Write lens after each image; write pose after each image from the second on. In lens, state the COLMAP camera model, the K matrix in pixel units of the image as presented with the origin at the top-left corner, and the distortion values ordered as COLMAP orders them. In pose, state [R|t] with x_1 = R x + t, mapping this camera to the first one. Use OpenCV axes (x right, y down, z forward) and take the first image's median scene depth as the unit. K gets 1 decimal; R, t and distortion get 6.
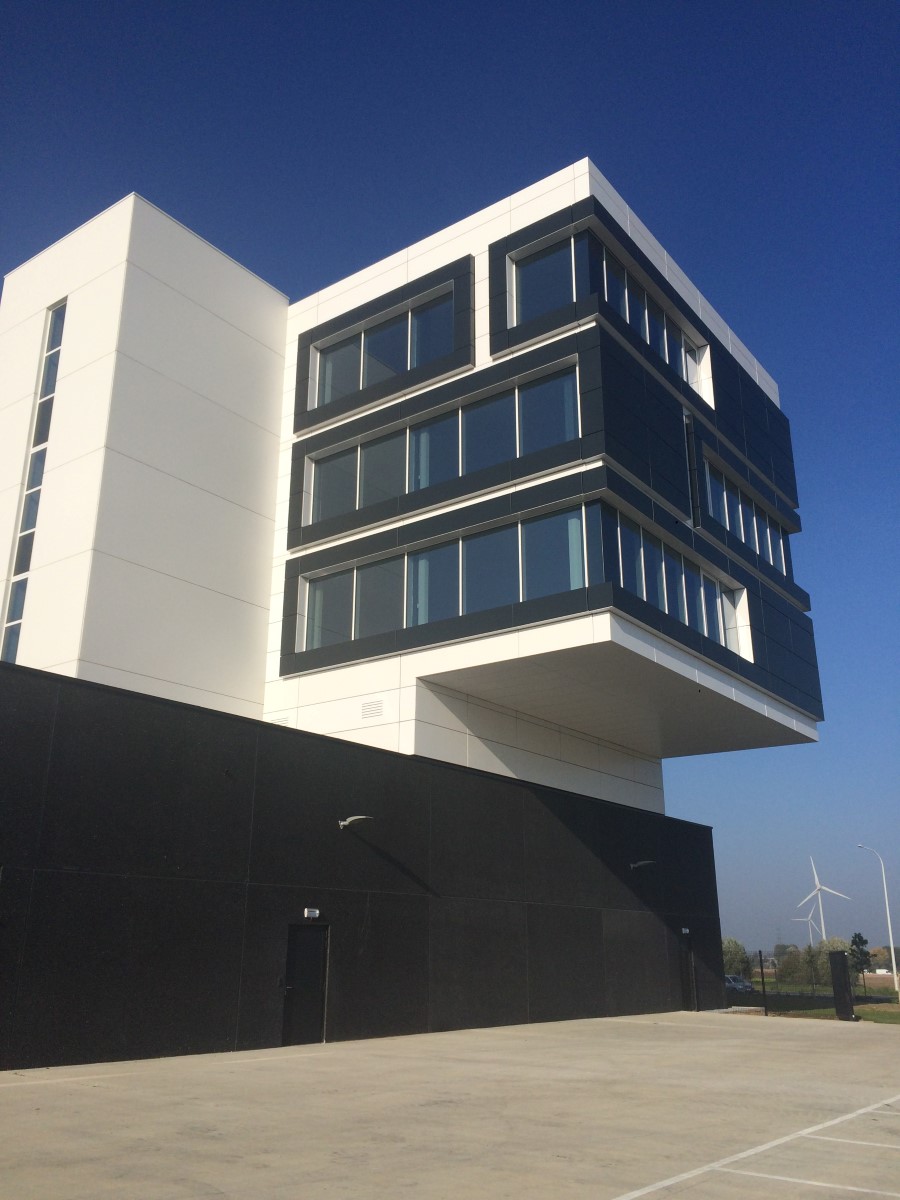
lens RADIAL K [[1017.1, 0, 450.4], [0, 1017.1, 601.4], [0, 0, 1]] dist [0.033102, 0.002780]
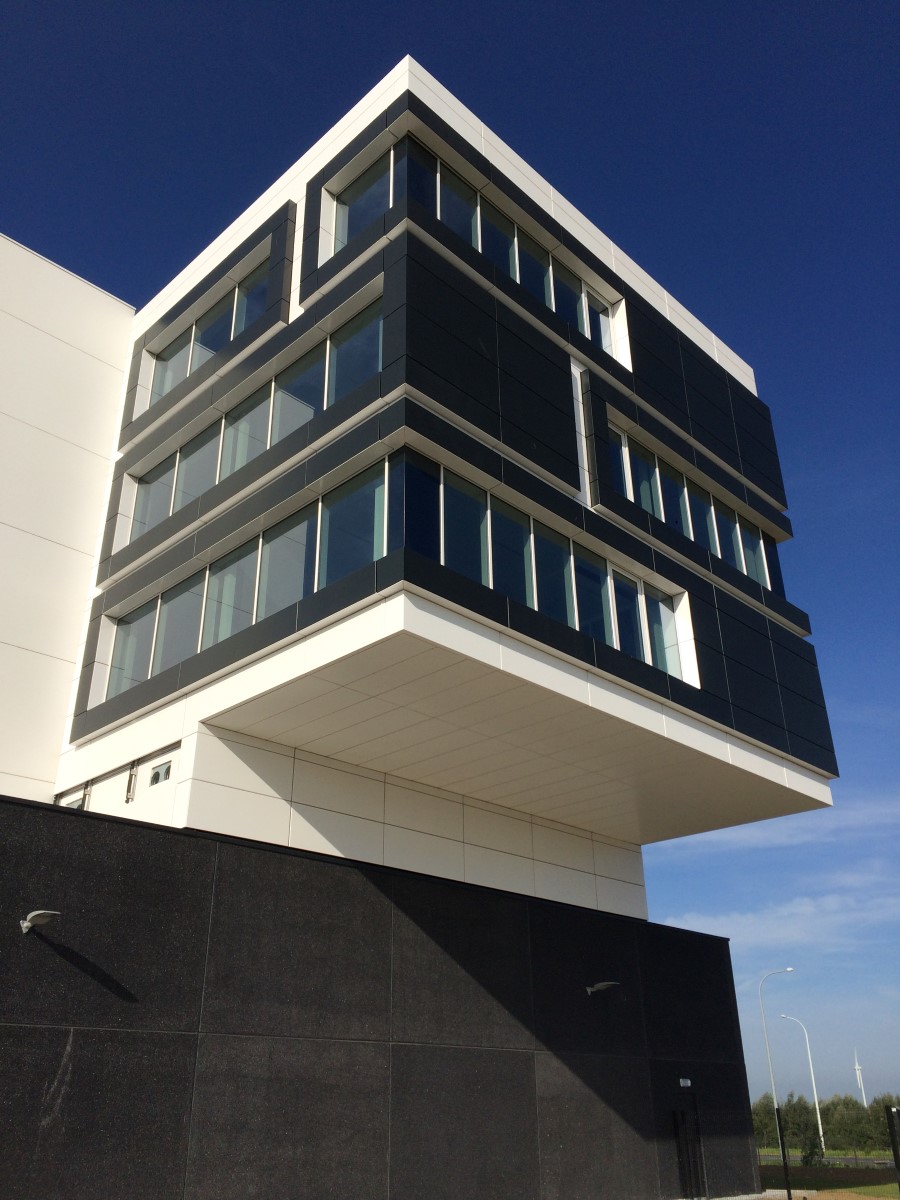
lens RADIAL K [[1017.1, 0, 448.3], [0, 1017.1, 599.6], [0, 0, 1]] dist [0.033102, 0.002780]
pose [[0.991094, -0.073438, -0.111082, 0.197285], [0.057531, 0.988454, -0.140177, 0.086054], [0.120094, 0.132538, 0.983876, 0.246568]]
